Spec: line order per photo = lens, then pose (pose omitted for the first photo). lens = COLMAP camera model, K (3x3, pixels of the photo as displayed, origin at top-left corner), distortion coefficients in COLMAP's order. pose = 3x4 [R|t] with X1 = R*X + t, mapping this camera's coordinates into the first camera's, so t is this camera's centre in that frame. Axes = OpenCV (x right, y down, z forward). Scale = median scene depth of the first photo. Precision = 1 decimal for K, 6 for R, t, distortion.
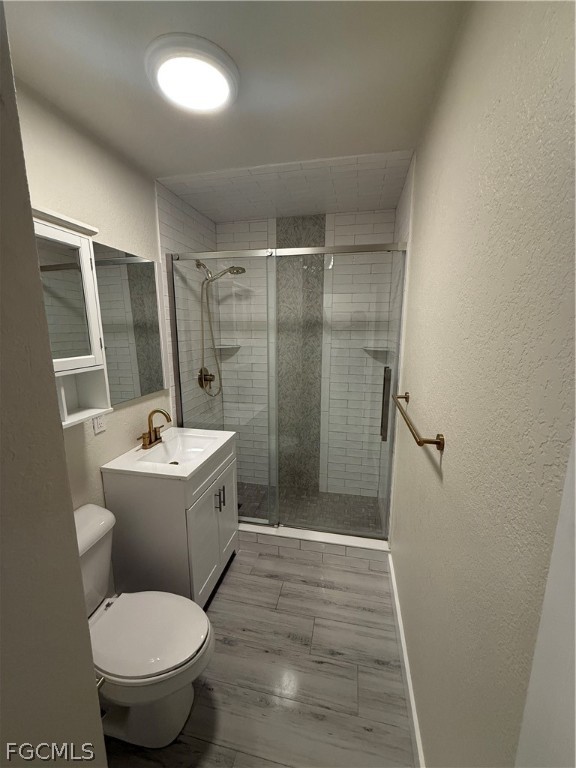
lens RADIAL K [[305.9, 0, 287.8], [0, 305.9, 382.1], [0, 0, 1]] dist [-0.000638, 0.000098]
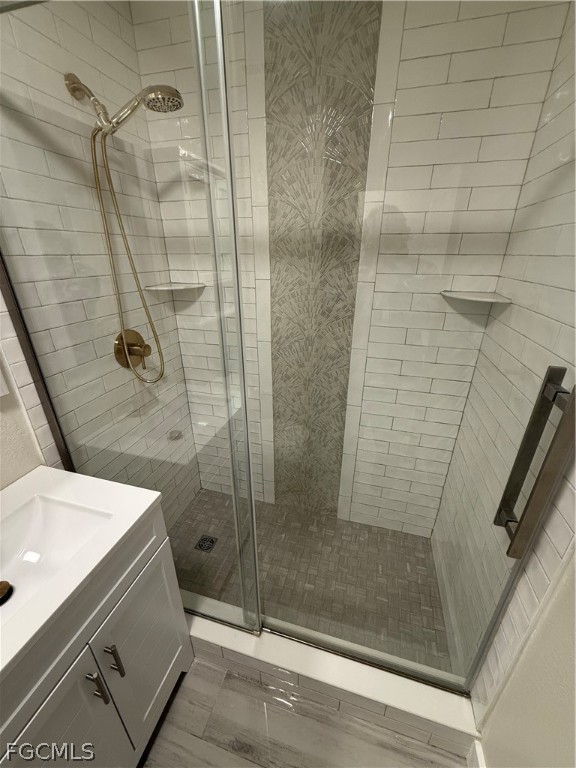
lens RADIAL K [[305.9, 0, 287.8], [0, 305.9, 382.1], [0, 0, 1]] dist [-0.000638, 0.000098]
pose [[0.997885, 0.025118, -0.059950, 0.037489], [-0.010988, 0.974231, 0.225283, -0.091039], [0.064063, -0.224148, 0.972447, 0.541109]]
